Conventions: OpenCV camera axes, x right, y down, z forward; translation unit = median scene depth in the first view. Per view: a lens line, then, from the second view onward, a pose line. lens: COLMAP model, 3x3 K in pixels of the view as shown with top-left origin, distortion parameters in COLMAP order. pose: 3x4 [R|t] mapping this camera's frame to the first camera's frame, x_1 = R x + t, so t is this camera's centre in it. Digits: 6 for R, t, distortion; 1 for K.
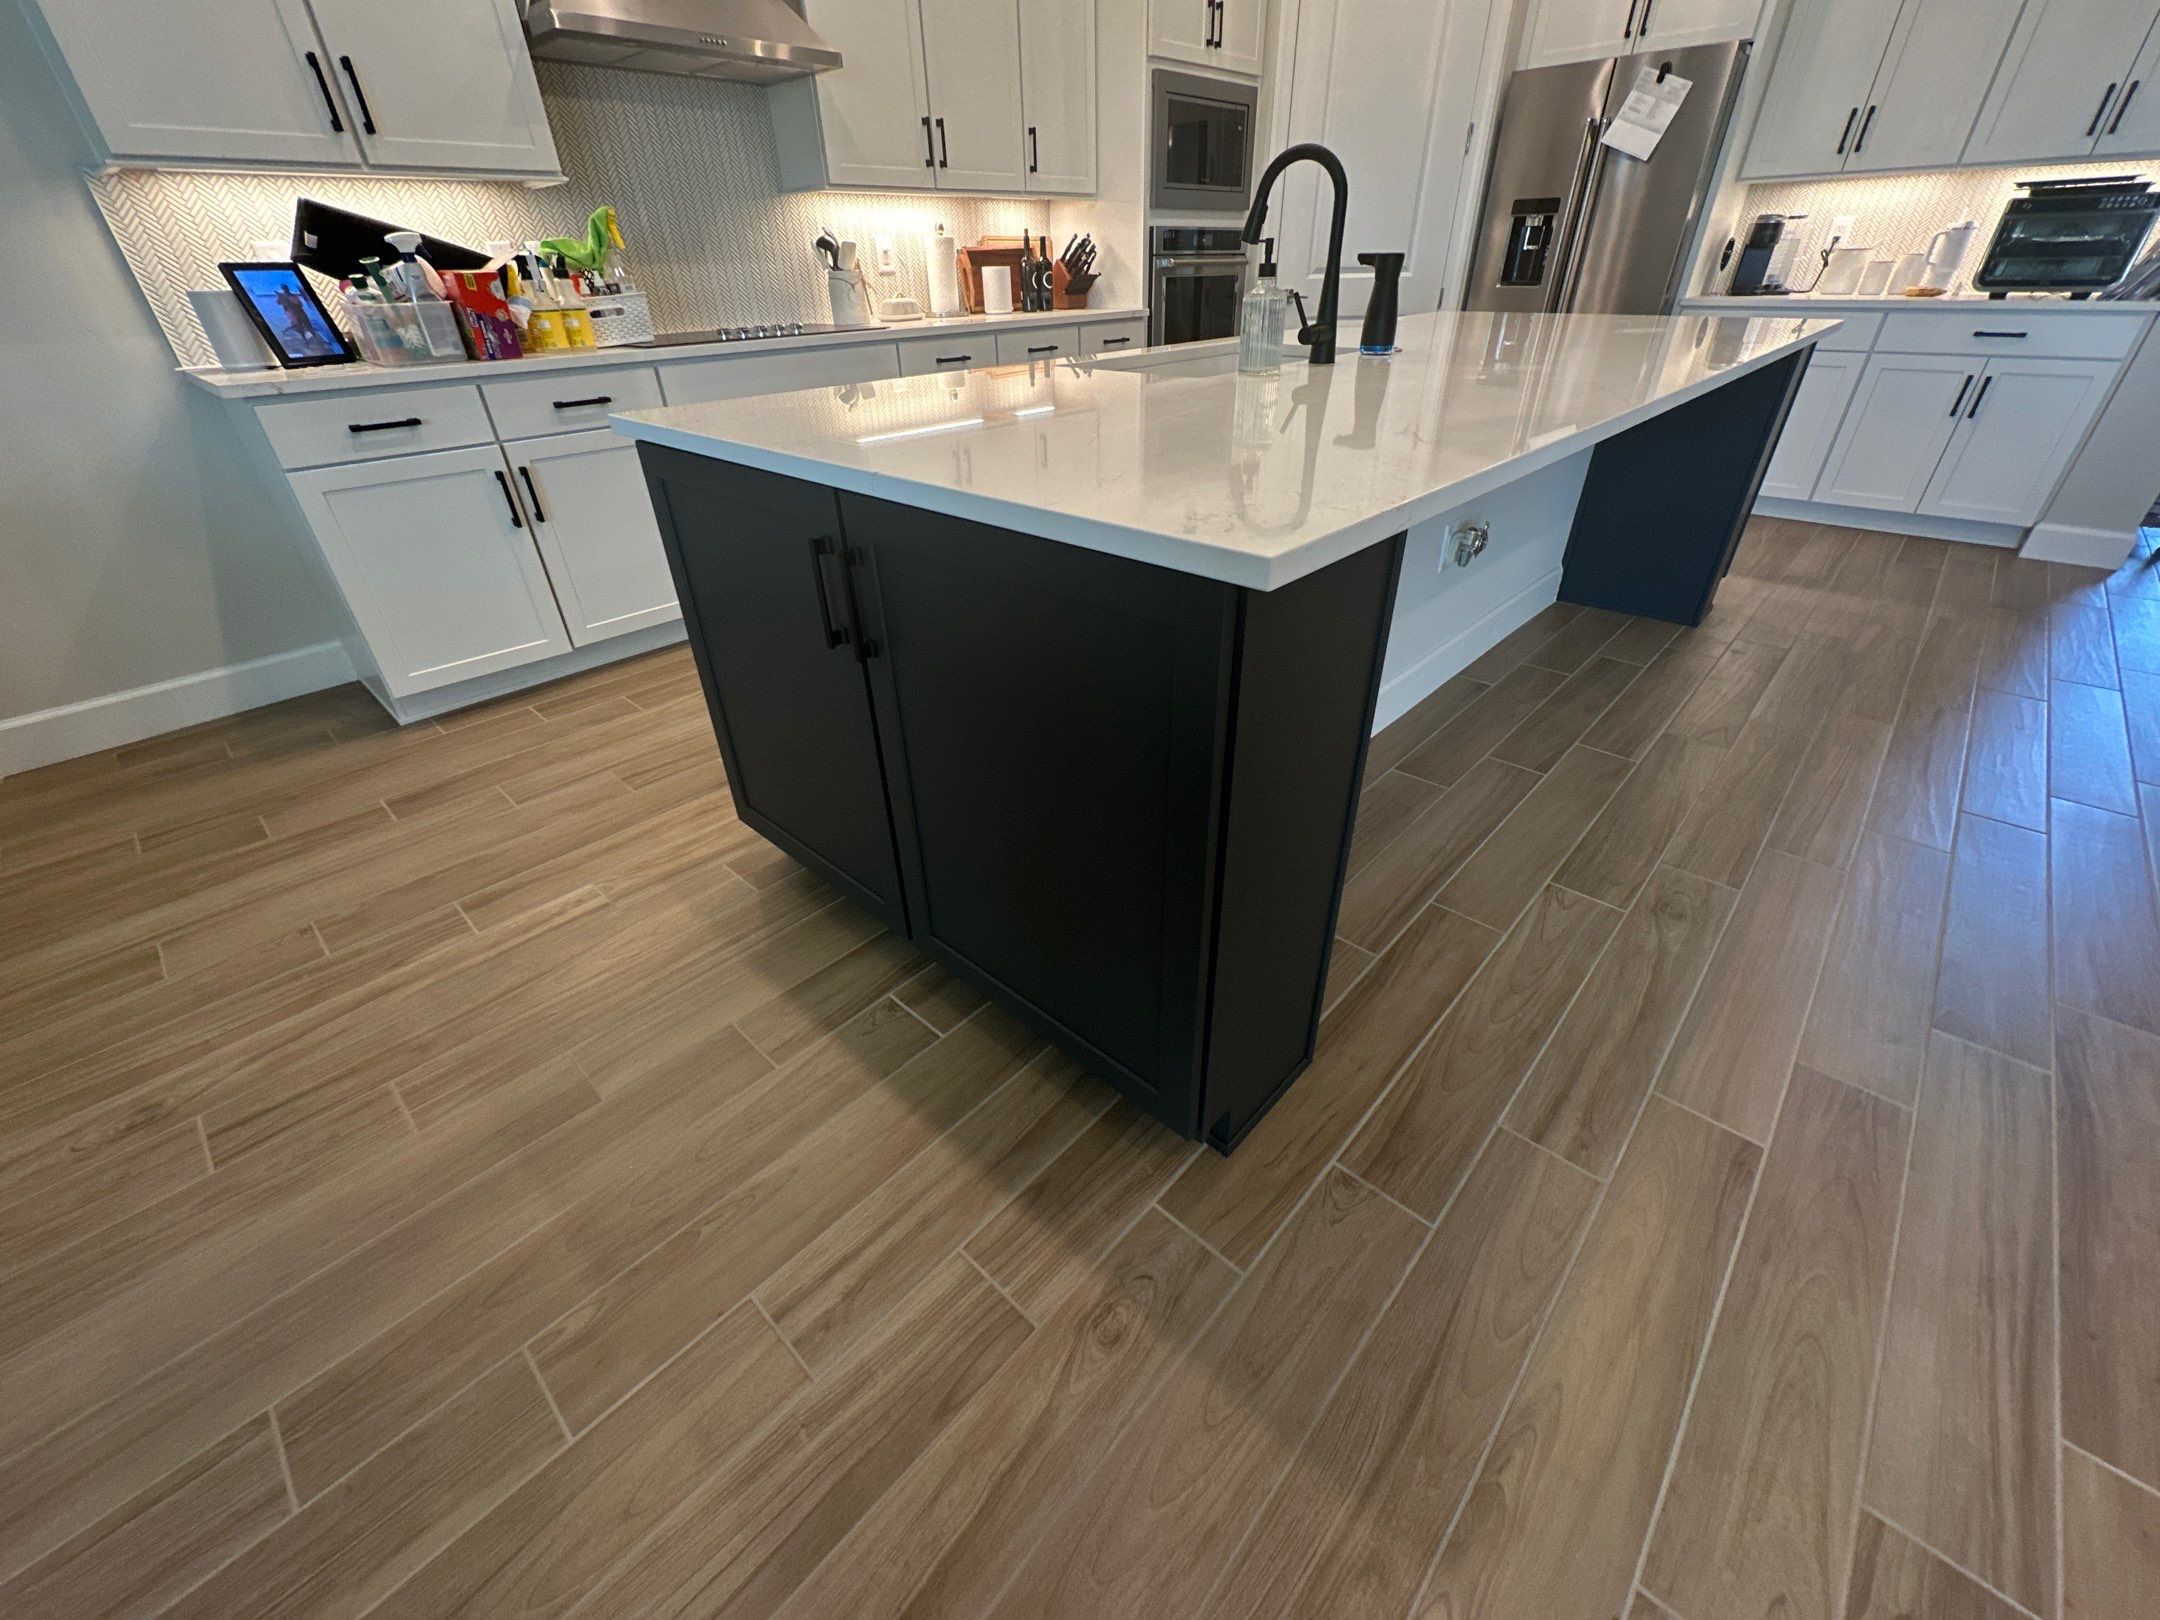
lens RADIAL K [[860.4, 0, 1081.1], [0, 860.4, 816.3], [0, 0, 1]] dist [-0.003794, 0.000784]
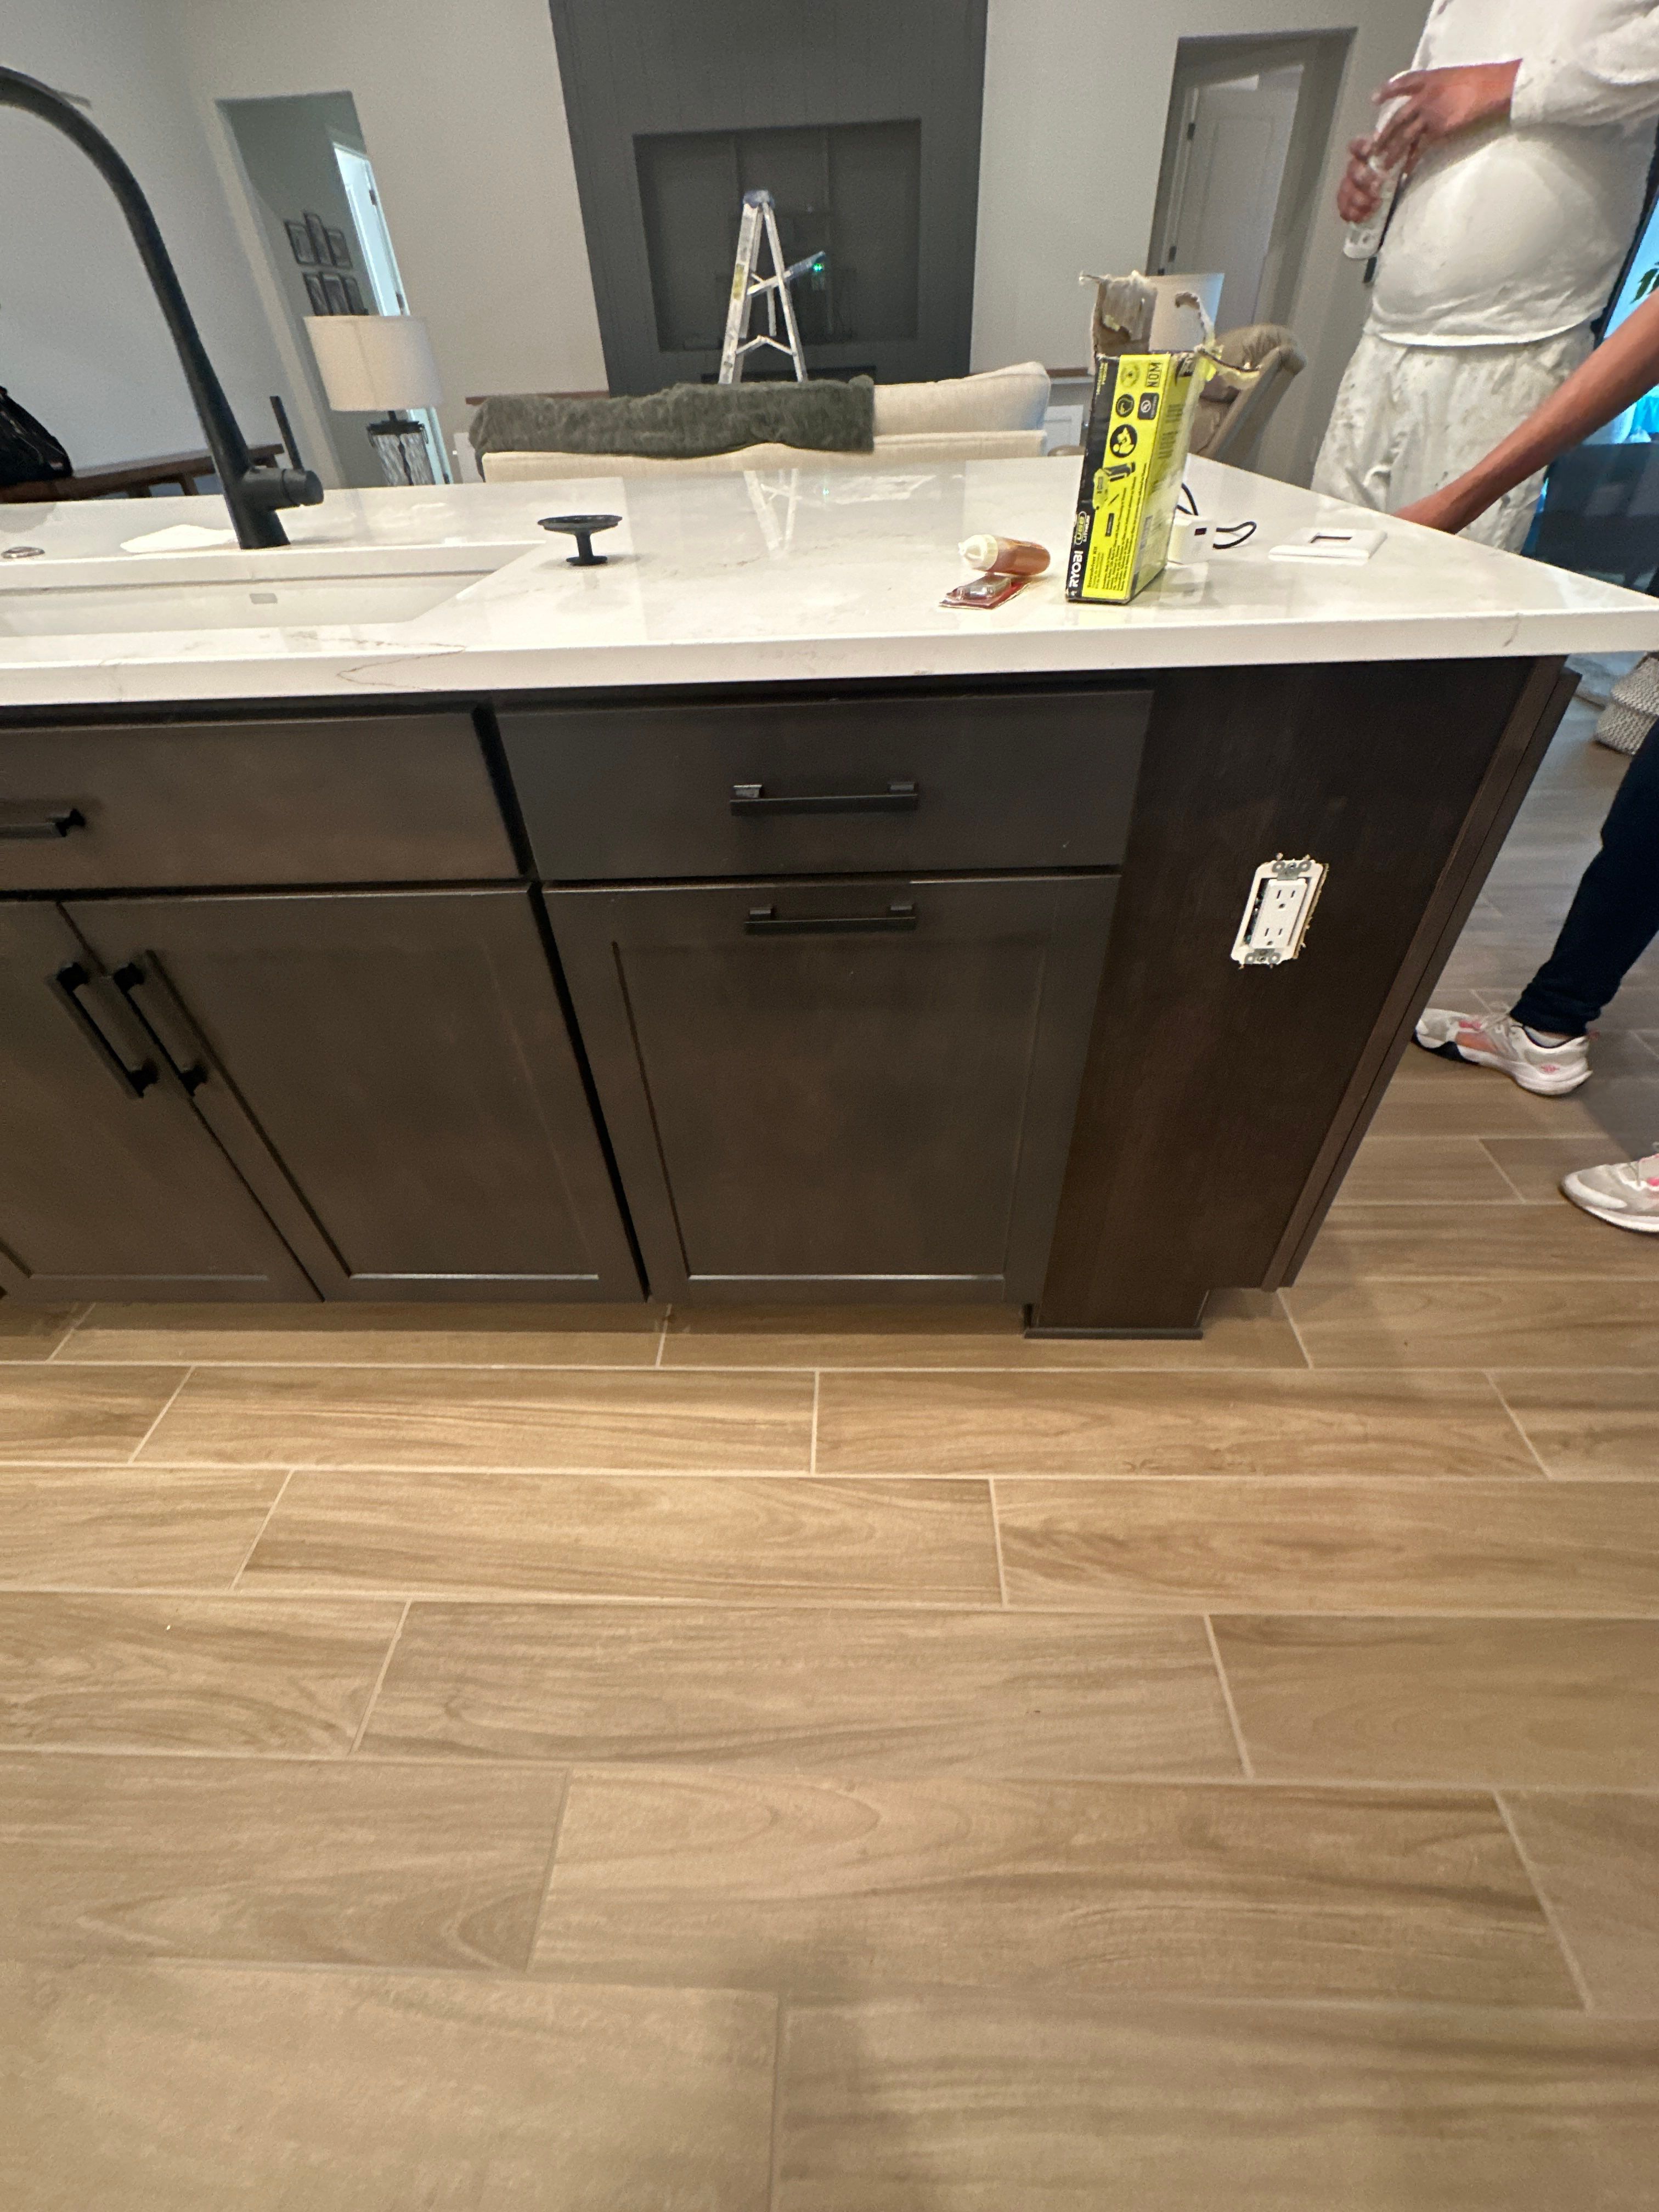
lens RADIAL K [[881.1, 0, 828.1], [0, 881.1, 1107.1], [0, 0, 1]] dist [-0.003794, 0.000784]
pose [[-0.658065, -0.456658, 0.598677, -0.488153], [0.451090, 0.397521, 0.799059, -0.683267], [-0.602883, 0.795890, -0.055601, 1.114399]]
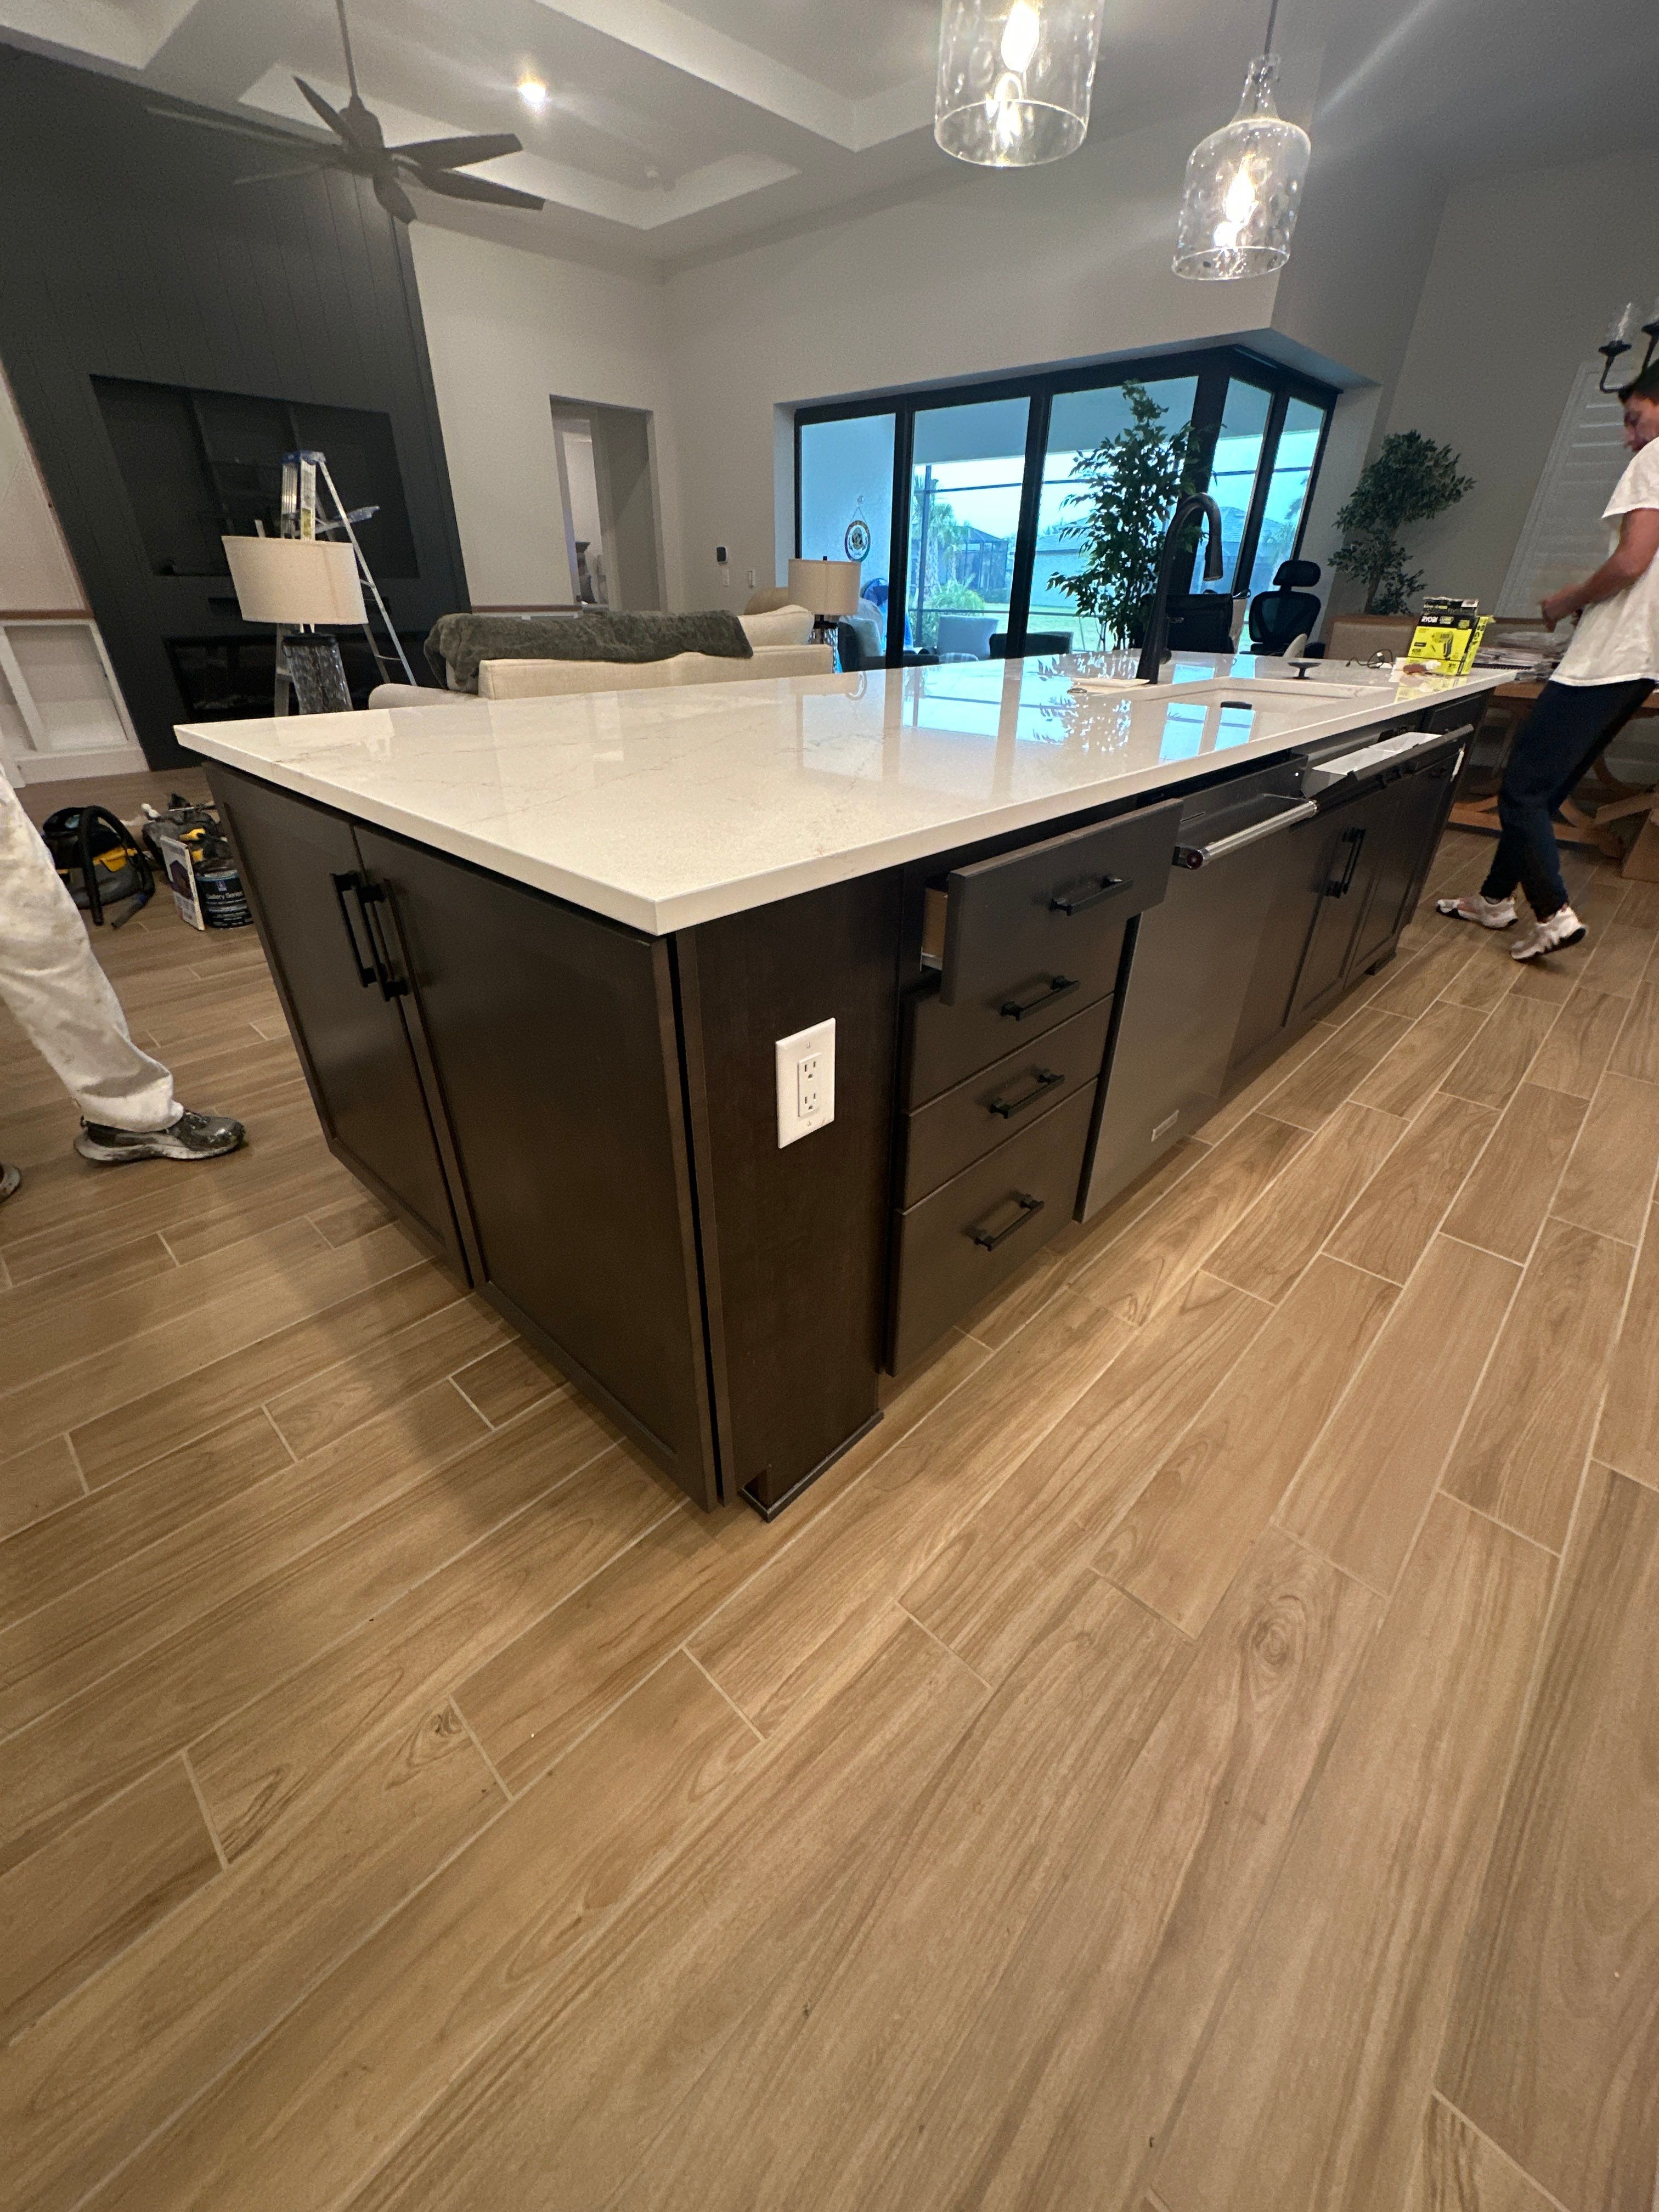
lens RADIAL K [[881.1, 0, 835.0], [0, 881.1, 1104.5], [0, 0, 1]] dist [-0.003794, 0.000784]
pose [[-0.999938, 0.003167, 0.010665, 0.682721], [0.010965, 0.443192, 0.896360, -1.340302], [-0.001888, 0.896421, -0.443199, 2.035587]]
